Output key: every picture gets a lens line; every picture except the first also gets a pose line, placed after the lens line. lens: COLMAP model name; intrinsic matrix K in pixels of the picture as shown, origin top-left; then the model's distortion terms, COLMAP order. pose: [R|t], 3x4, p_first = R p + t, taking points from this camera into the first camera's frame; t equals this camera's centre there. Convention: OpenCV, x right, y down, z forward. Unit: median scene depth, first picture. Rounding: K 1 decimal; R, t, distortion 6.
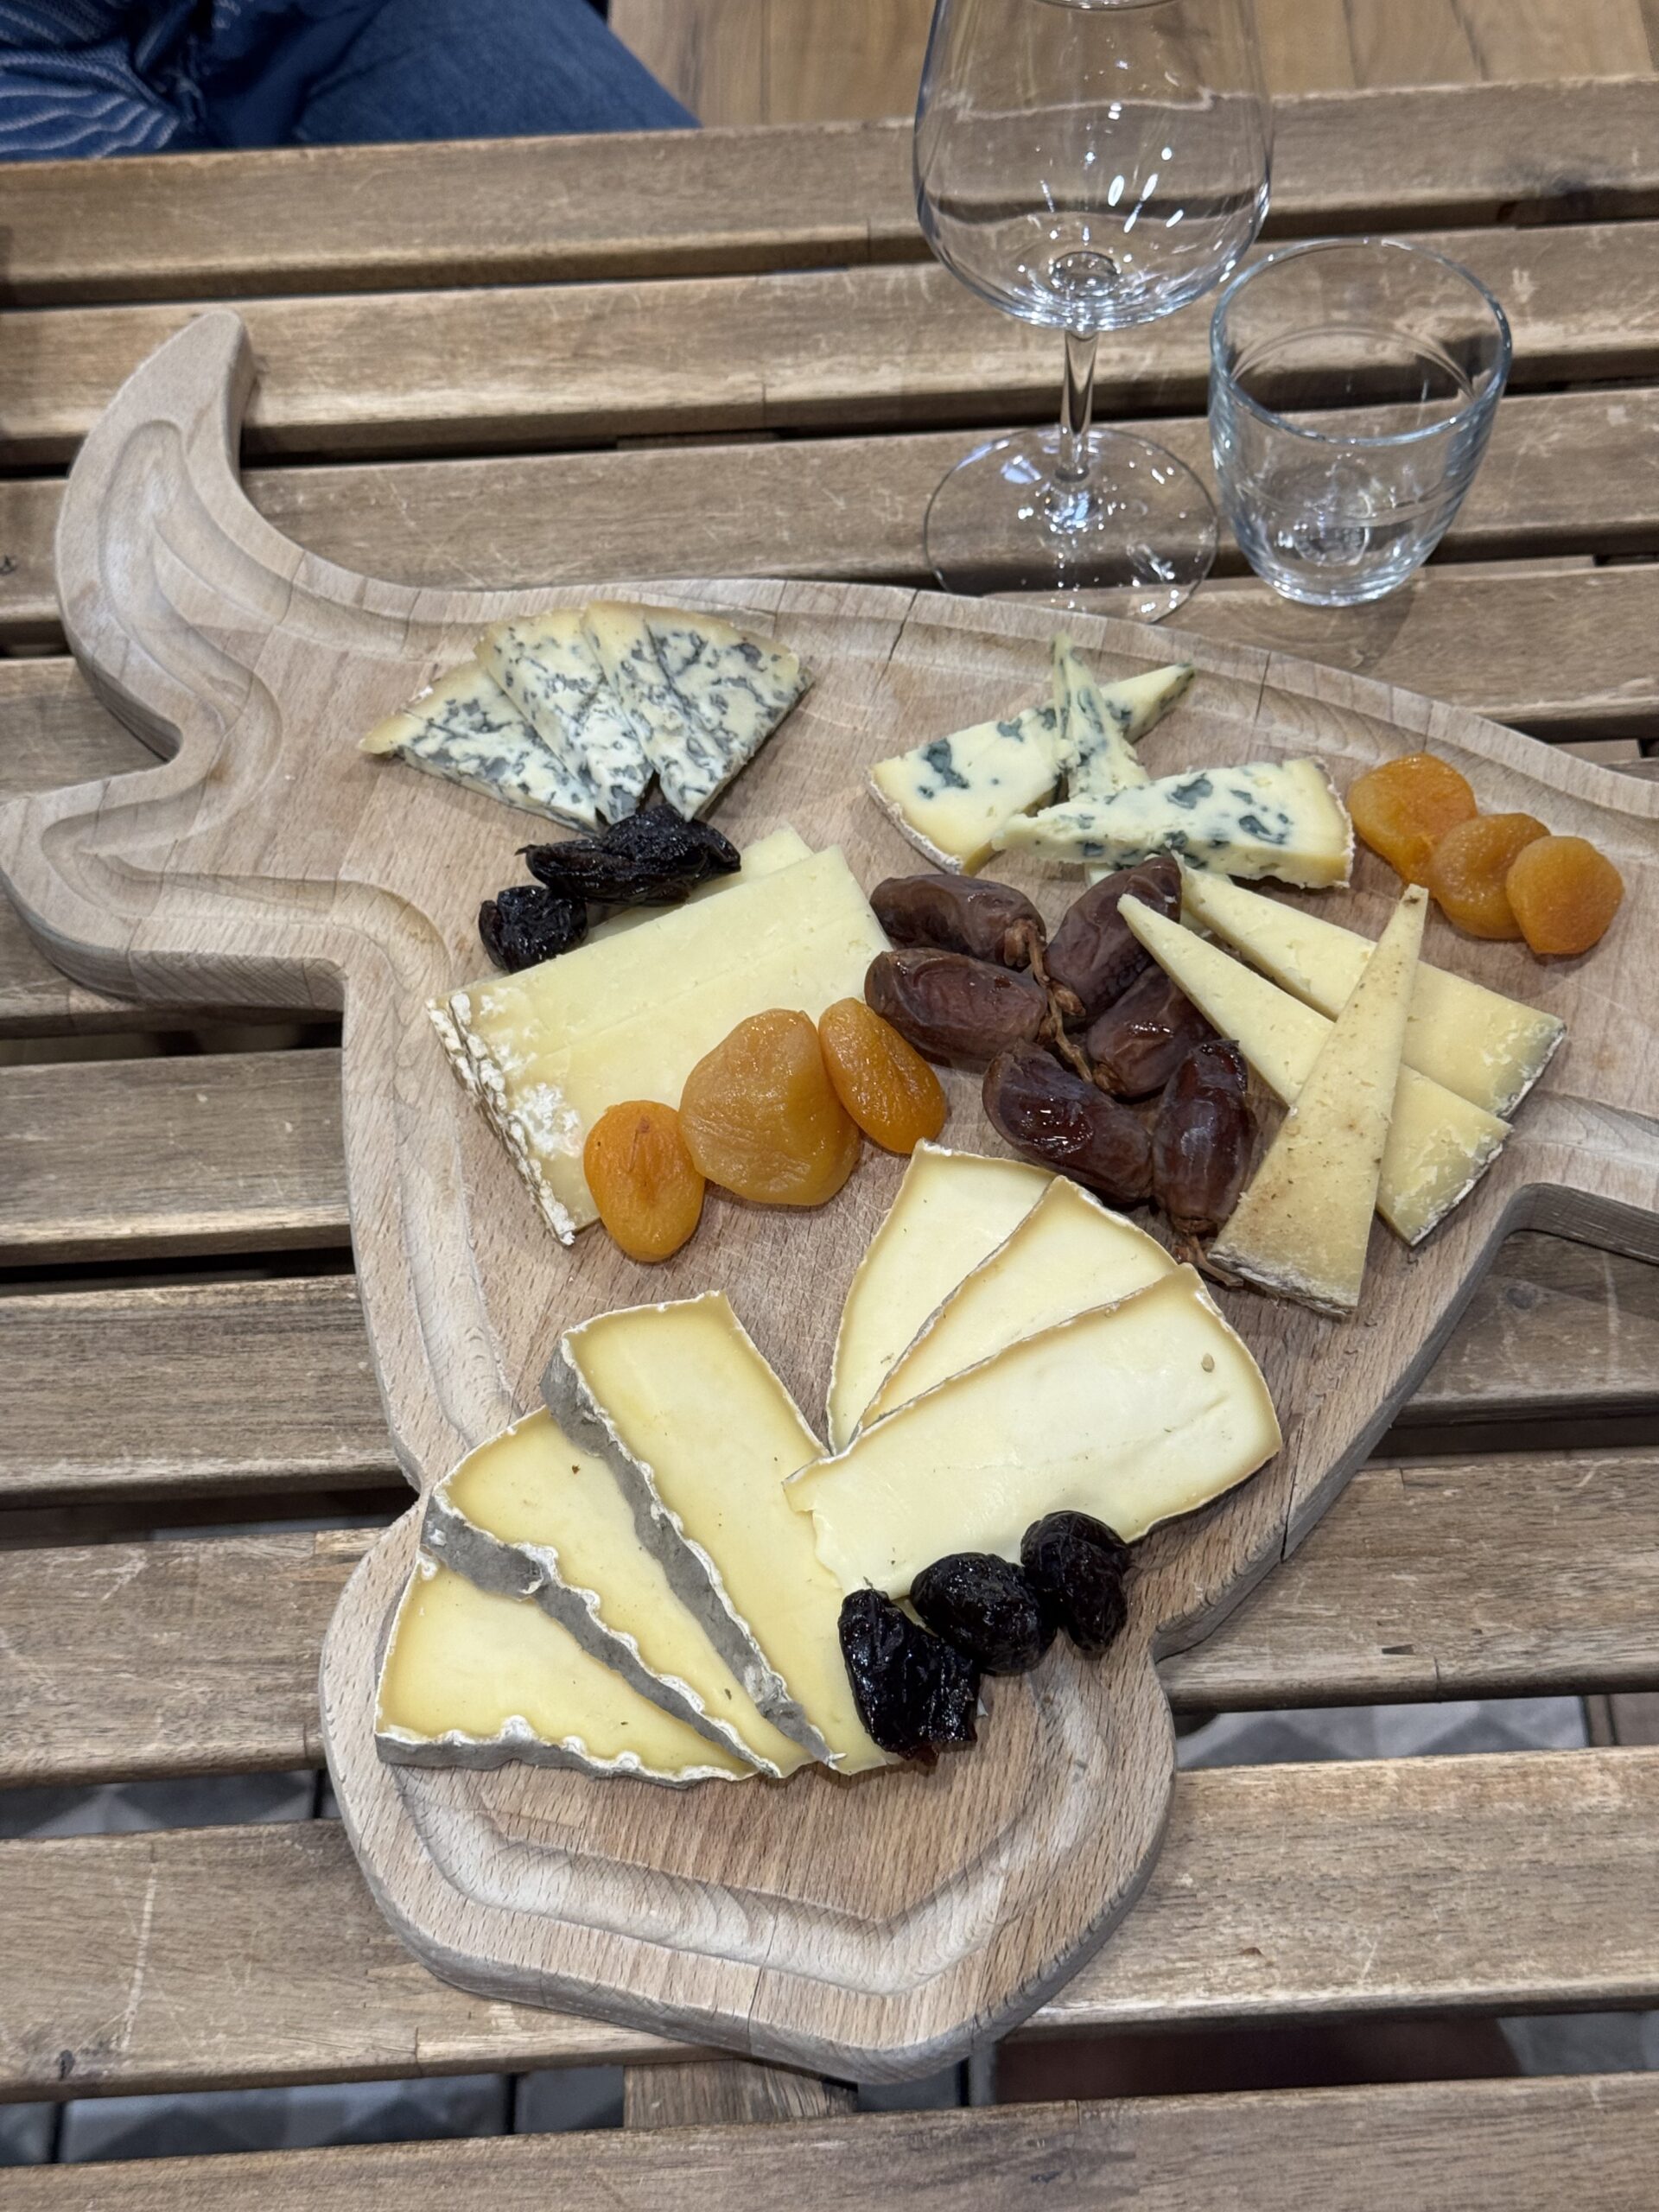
lens RADIAL K [[3082.6, 0, 827.1], [0, 3082.6, 1105.3], [0, 0, 1]] dist [0.044725, 0.000000]
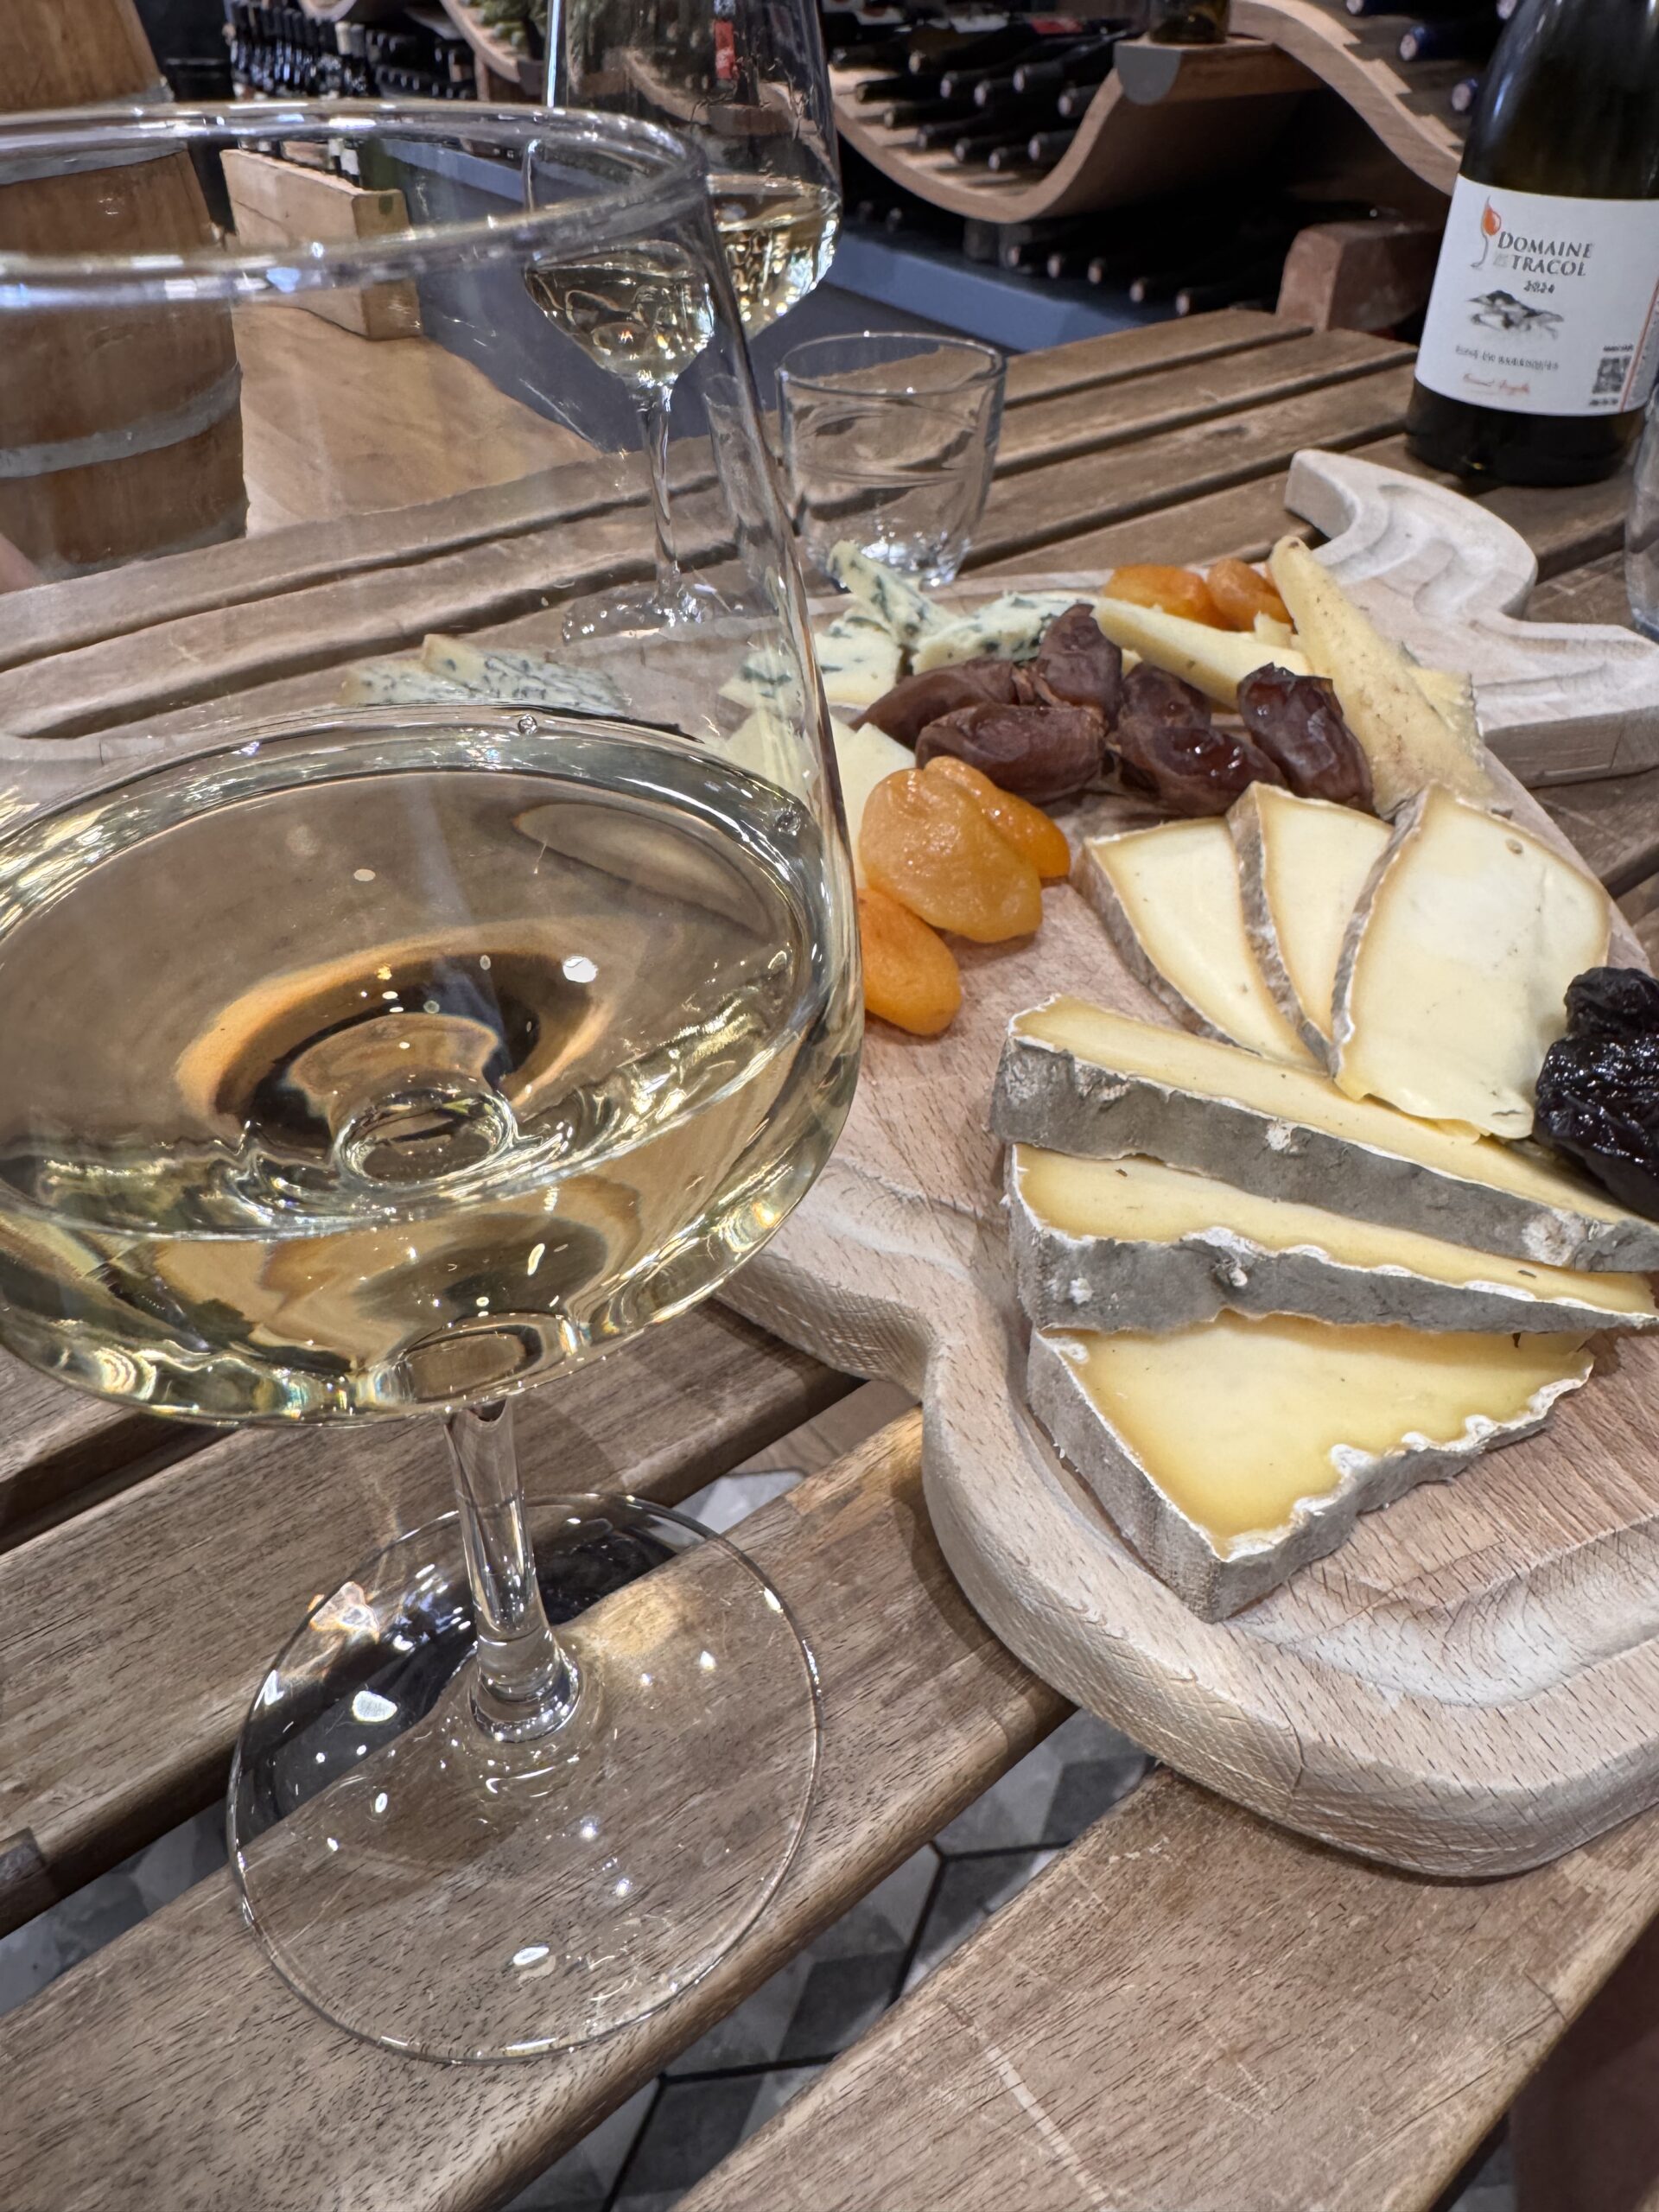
lens RADIAL K [[1557.1, 0, 817.8], [0, 1557.1, 1090.4], [0, 0, 1]] dist [0.001441, -0.009664]
pose [[0.808861, -0.353983, 0.469510, -0.274416], [0.477567, 0.861324, -0.173353, 0.115700], [-0.343037, 0.364441, 0.865742, 0.610334]]
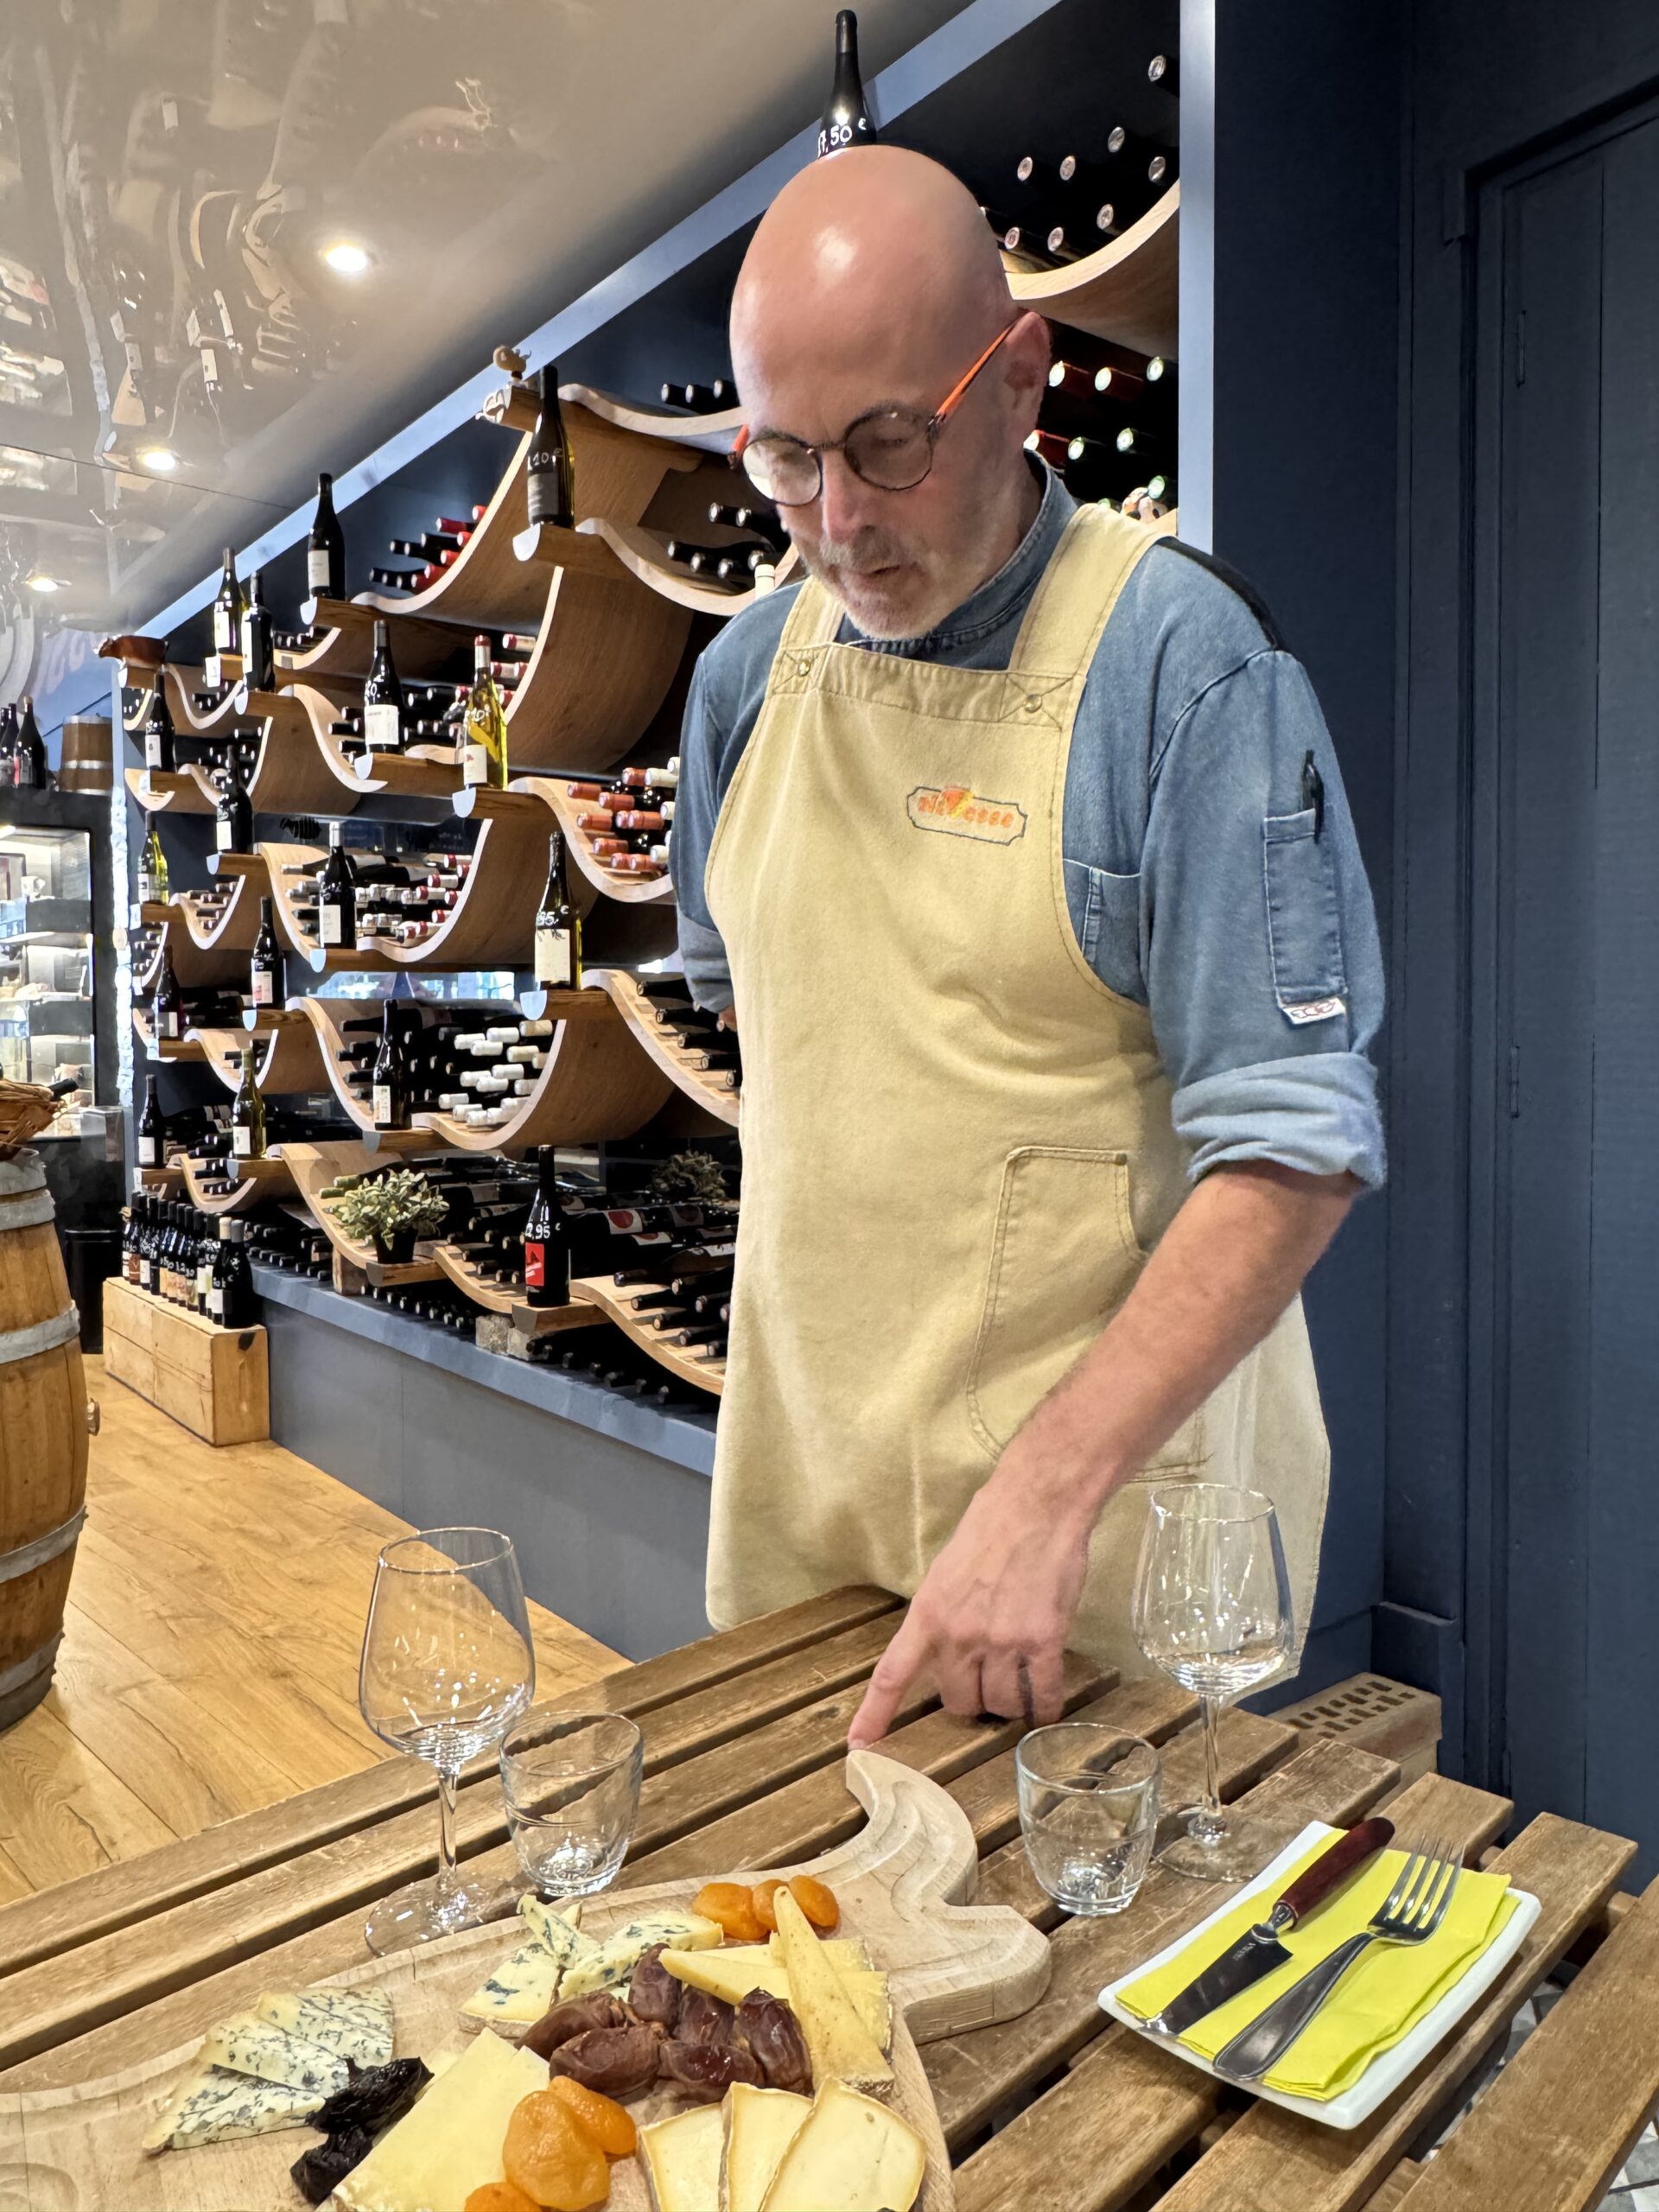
lens RADIAL K [[1557.1, 0, 818.5], [0, 1557.1, 1104.1], [0, 0, 1]] dist [0.001441, -0.009664]
pose [[0.732415, -0.018943, 0.680595, -0.436632], [0.556631, 0.592304, -0.582527, 0.215366], [-0.392084, 0.805492, 0.444357, 0.139383]]
